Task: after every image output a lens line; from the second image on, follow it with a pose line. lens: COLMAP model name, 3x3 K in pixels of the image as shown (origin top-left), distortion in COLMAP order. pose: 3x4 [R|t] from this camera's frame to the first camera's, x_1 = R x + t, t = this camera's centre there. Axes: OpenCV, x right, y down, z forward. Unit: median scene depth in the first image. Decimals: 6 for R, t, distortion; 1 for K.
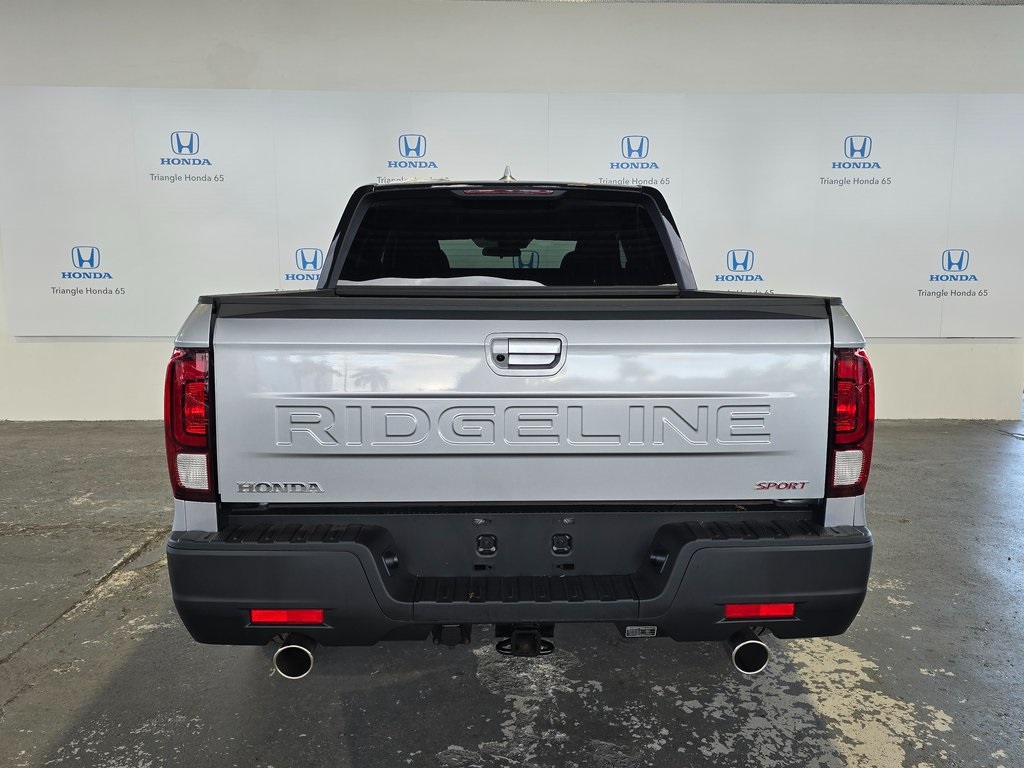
lens RADIAL K [[704.6, 0, 511.6], [0, 704.6, 428.7], [0, 0, 1]] dist [0.043201, -0.031440]
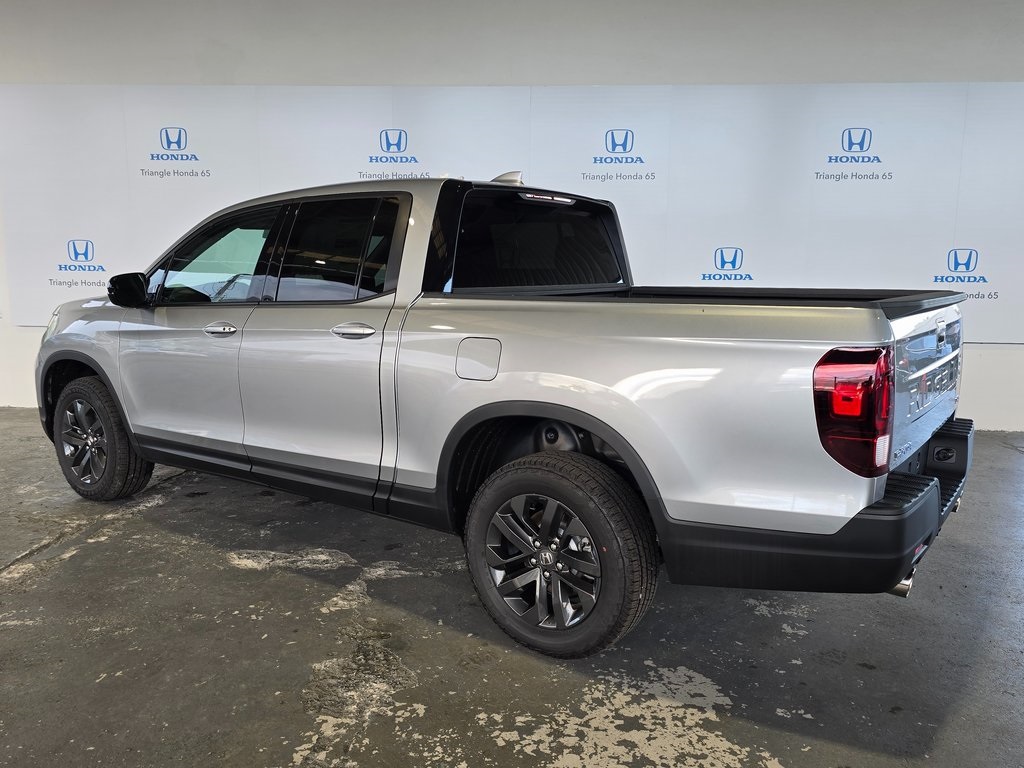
lens RADIAL K [[704.6, 0, 520.1], [0, 704.6, 420.4], [0, 0, 1]] dist [0.043201, -0.031440]
pose [[0.997145, 0.025110, -0.071216, 0.300936], [-0.025545, 0.999660, -0.005197, -0.019172], [0.071062, 0.007001, 0.997447, 0.066397]]
